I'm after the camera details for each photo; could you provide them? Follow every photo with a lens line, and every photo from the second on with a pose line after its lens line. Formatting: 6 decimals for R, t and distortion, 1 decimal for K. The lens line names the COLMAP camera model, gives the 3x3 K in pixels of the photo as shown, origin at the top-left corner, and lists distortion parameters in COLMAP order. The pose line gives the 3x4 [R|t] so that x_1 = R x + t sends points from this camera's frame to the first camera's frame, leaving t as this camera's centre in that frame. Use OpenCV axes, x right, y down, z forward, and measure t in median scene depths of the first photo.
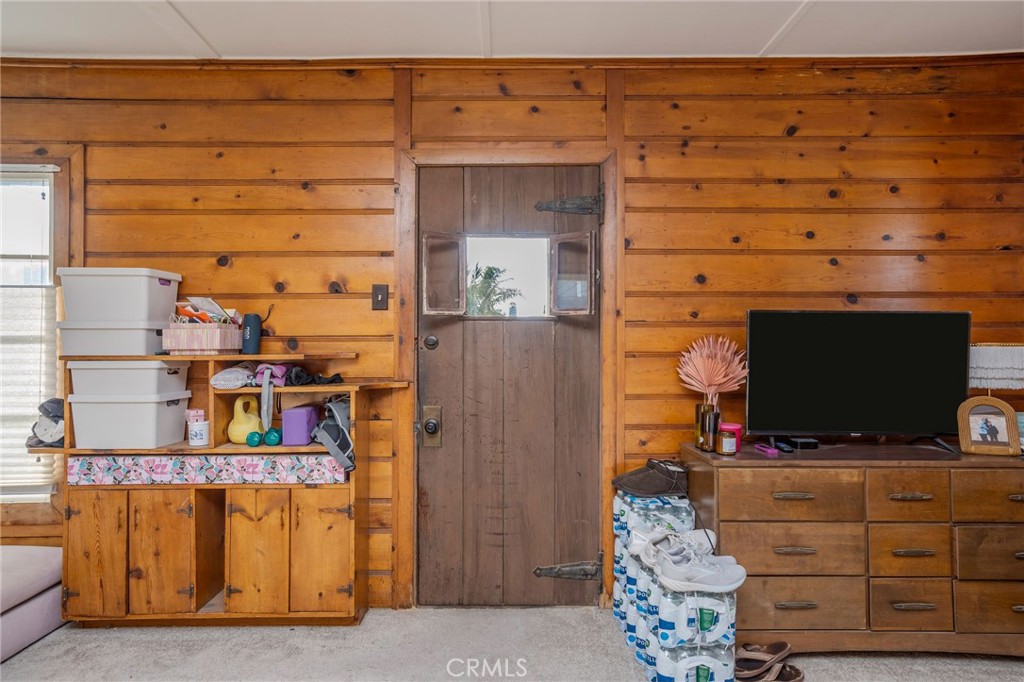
lens RADIAL K [[591.9, 0, 510.8], [0, 591.9, 347.2], [0, 0, 1]] dist [-0.004874, 0.000498]
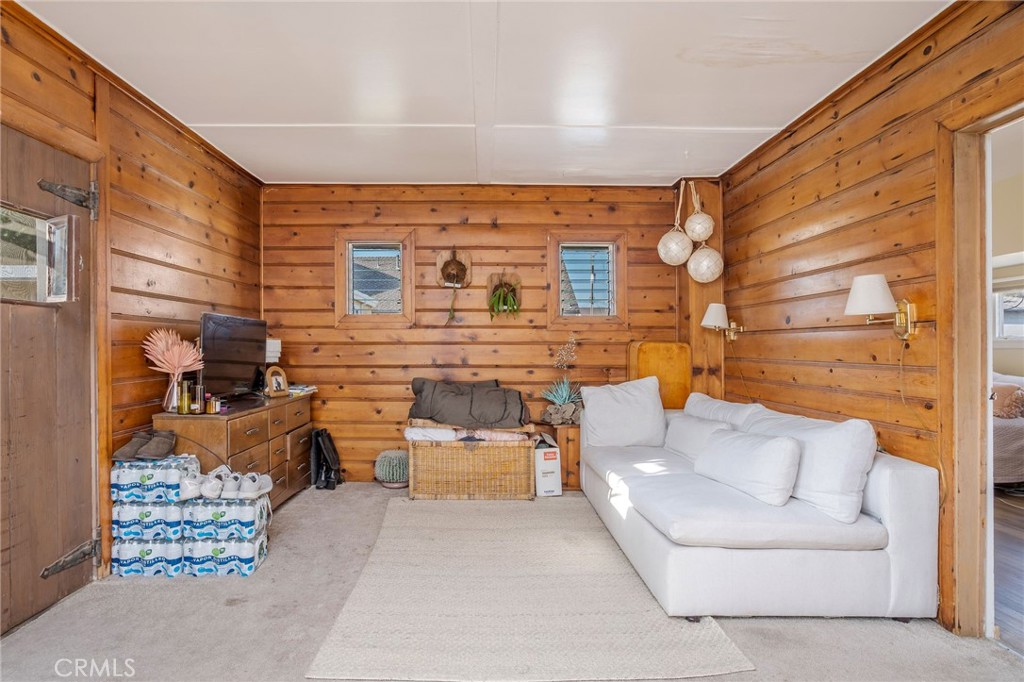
lens RADIAL K [[475.3, 0, 509.1], [0, 475.3, 342.6], [0, 0, 1]] dist [-0.042983, 0.015223]
pose [[-0.005578, 0.004944, 0.999972, -0.679518], [-0.010938, 0.999928, -0.005005, 0.007635], [-0.999925, -0.010965, -0.005524, 0.262880]]
